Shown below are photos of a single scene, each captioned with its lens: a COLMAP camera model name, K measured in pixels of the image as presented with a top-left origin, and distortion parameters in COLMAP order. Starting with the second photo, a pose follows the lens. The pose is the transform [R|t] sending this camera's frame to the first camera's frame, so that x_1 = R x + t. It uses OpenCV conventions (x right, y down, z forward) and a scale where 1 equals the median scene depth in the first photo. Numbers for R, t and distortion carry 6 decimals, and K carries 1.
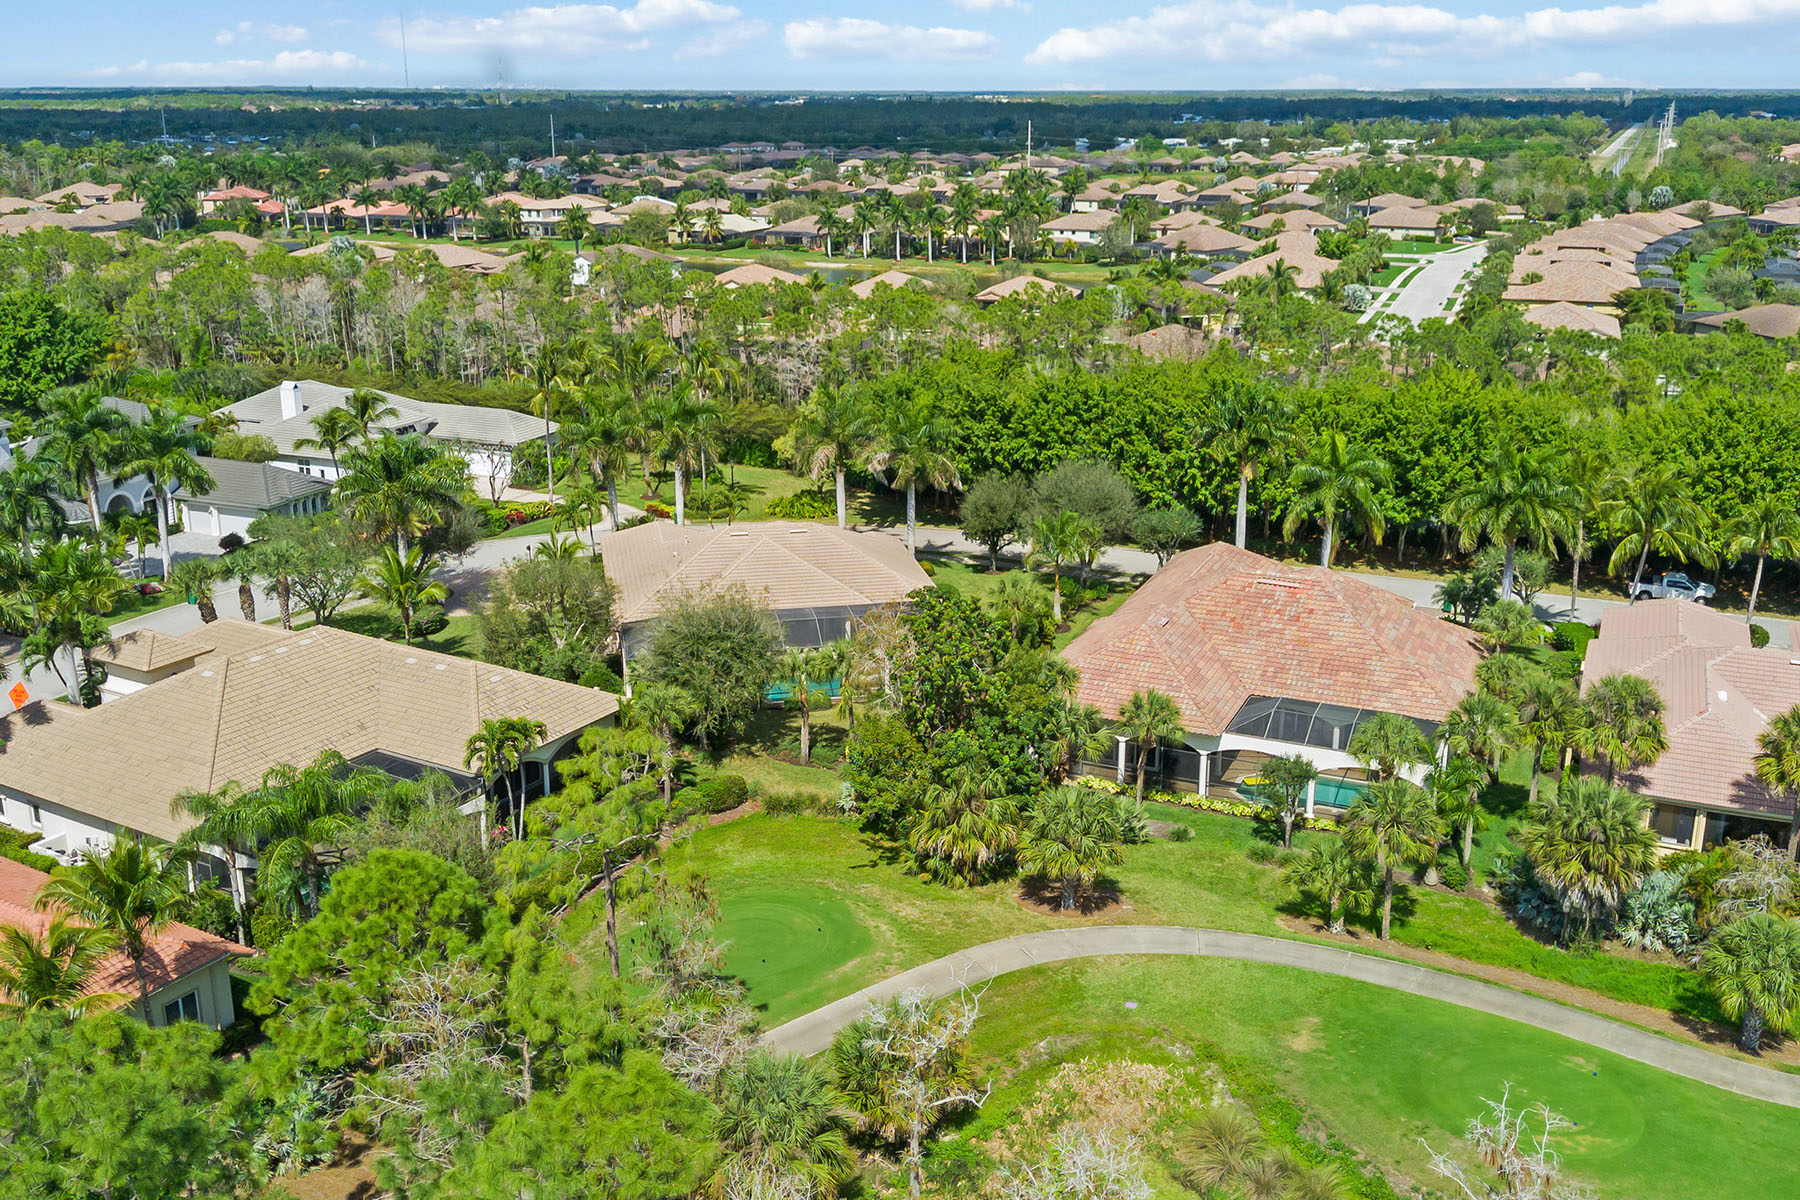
lens RADIAL K [[1695.7, 0, 914.9], [0, 1695.7, 605.9], [0, 0, 1]] dist [0.026998, 0.000000]
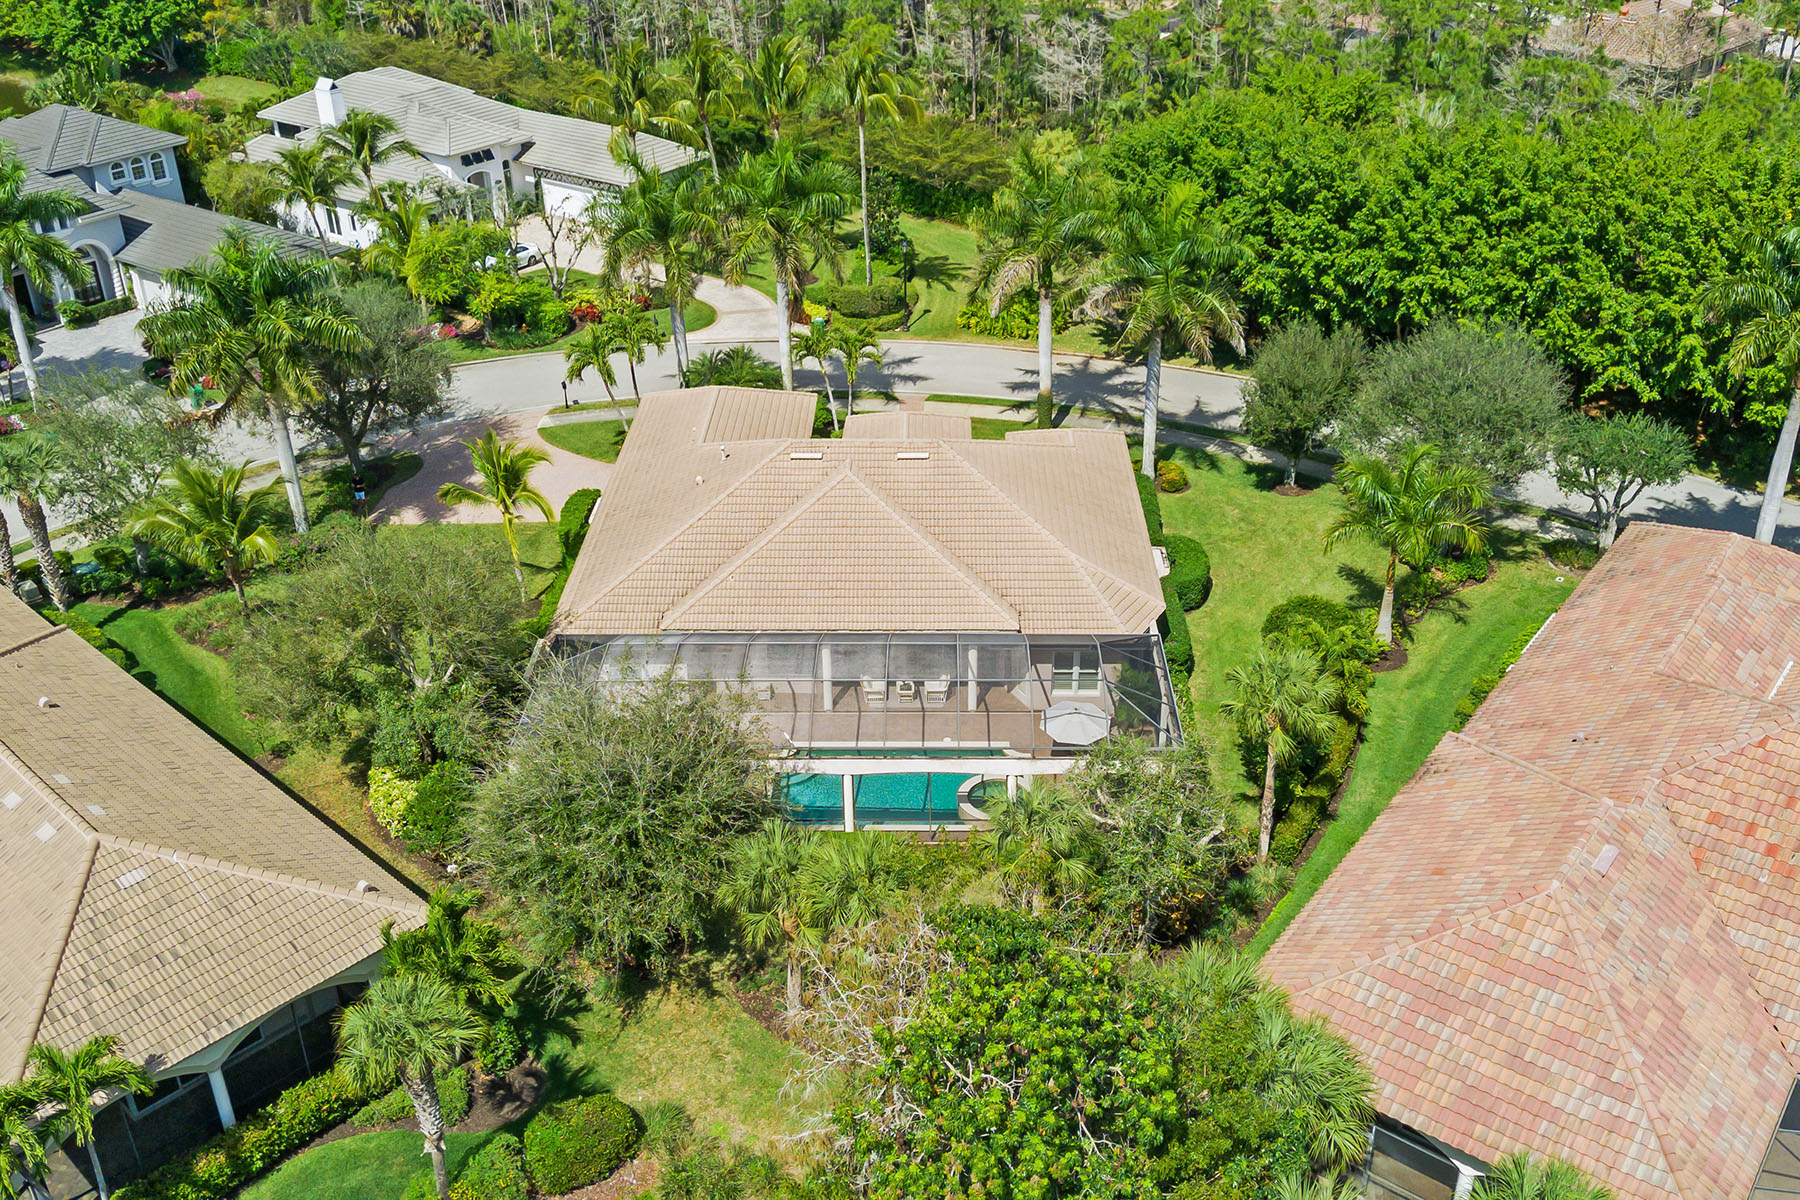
lens RADIAL K [[1695.7, 0, 883.6], [0, 1695.7, 595.9], [0, 0, 1]] dist [0.026998, 0.000000]
pose [[0.971079, 0.098882, -0.217320, 0.039703], [-0.051990, 0.975941, 0.211746, -0.098503], [0.233029, -0.194324, 0.952857, 0.392861]]
